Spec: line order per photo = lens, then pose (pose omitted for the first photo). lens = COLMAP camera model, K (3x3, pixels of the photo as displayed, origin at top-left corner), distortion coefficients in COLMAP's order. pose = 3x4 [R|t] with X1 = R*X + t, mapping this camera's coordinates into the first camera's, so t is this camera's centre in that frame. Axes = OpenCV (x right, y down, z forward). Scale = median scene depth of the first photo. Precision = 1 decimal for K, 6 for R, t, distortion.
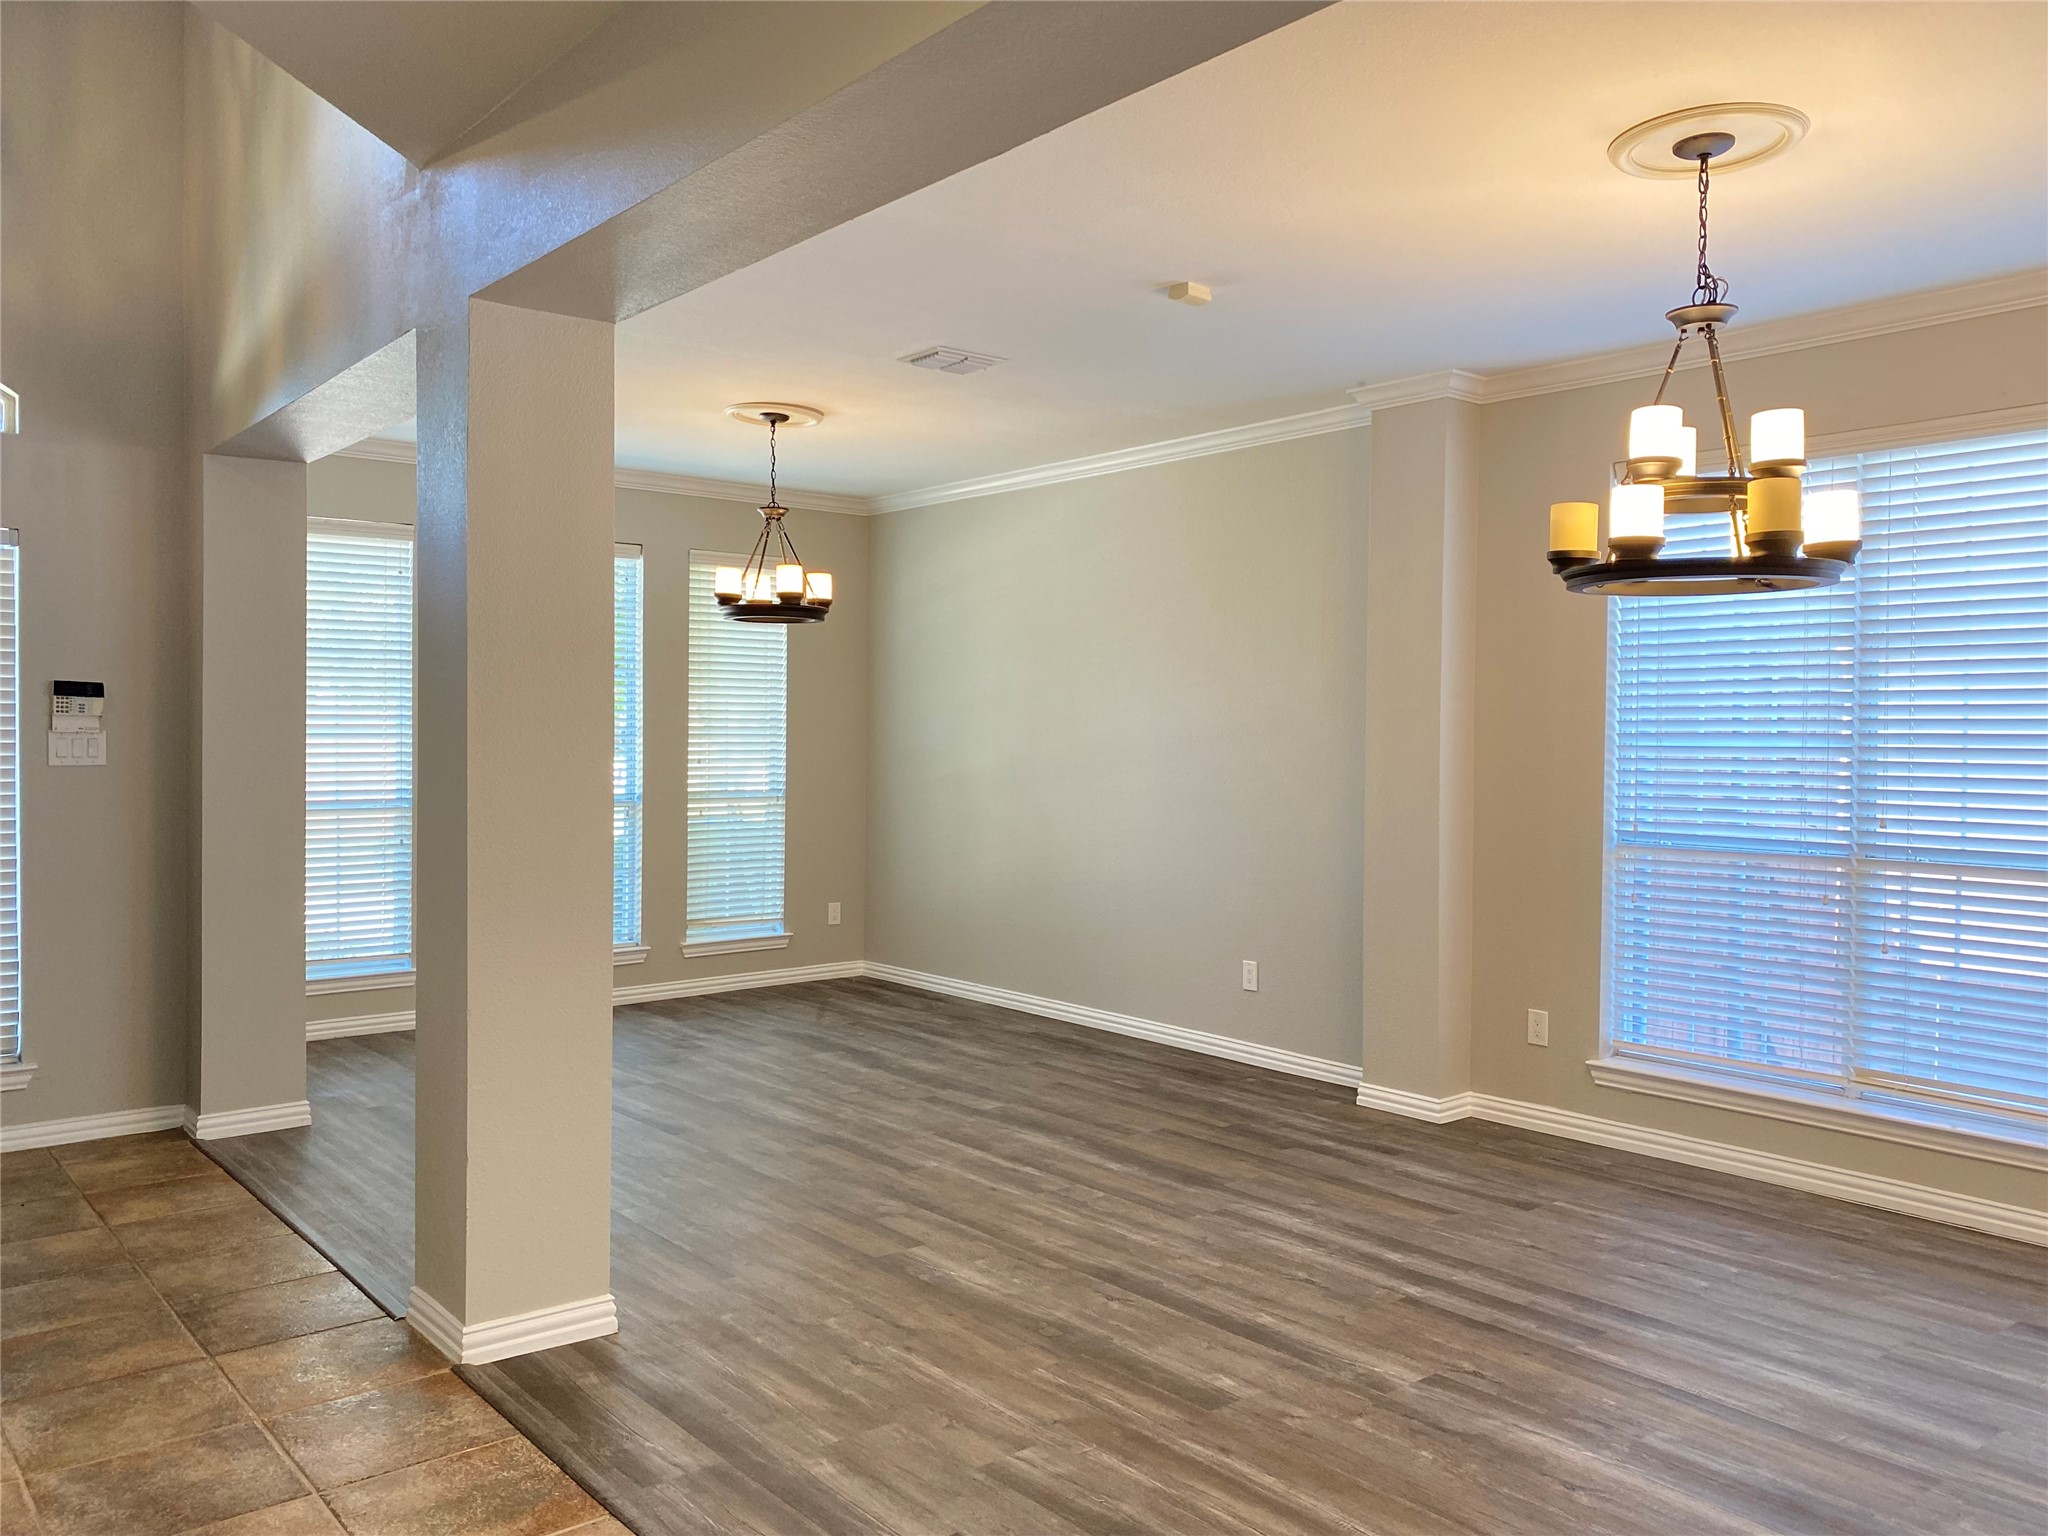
lens RADIAL K [[1573.9, 0, 1020.8], [0, 1573.9, 768.6], [0, 0, 1]] dist [0.048652, -0.035471]
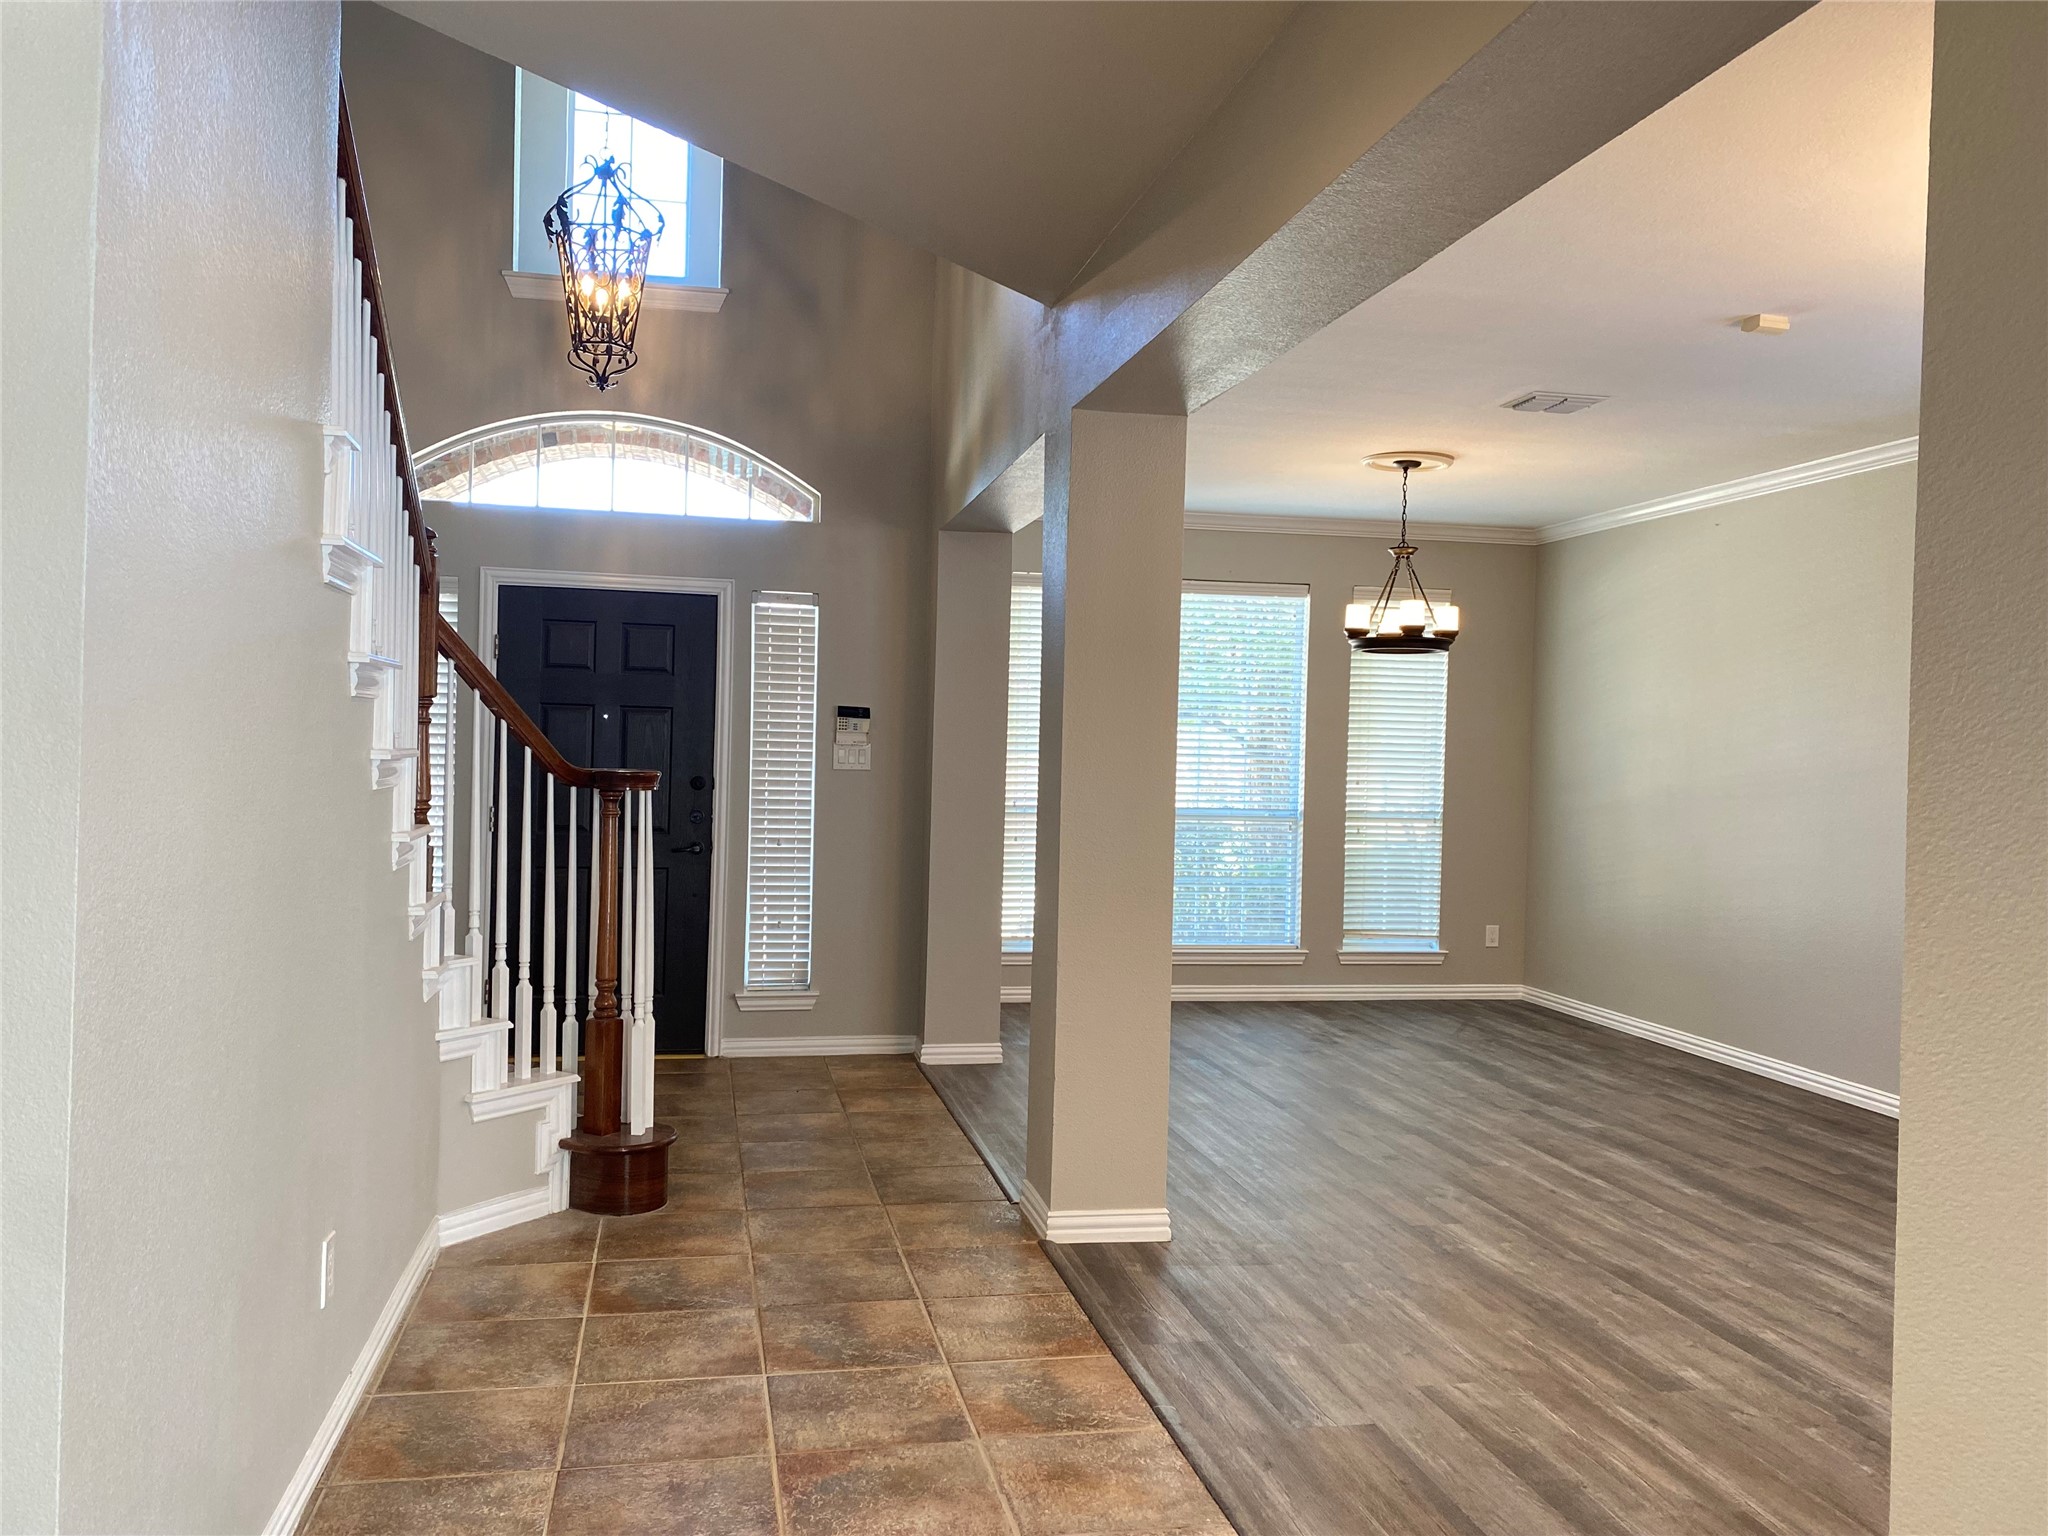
lens RADIAL K [[1573.9, 0, 1021.1], [0, 1573.9, 762.1], [0, 0, 1]] dist [0.048652, -0.035471]
pose [[0.886973, 0.019937, -0.461391, 0.163243], [-0.030691, 0.999404, -0.015816, 0.010037], [0.460801, 0.028189, 0.887056, -0.112968]]
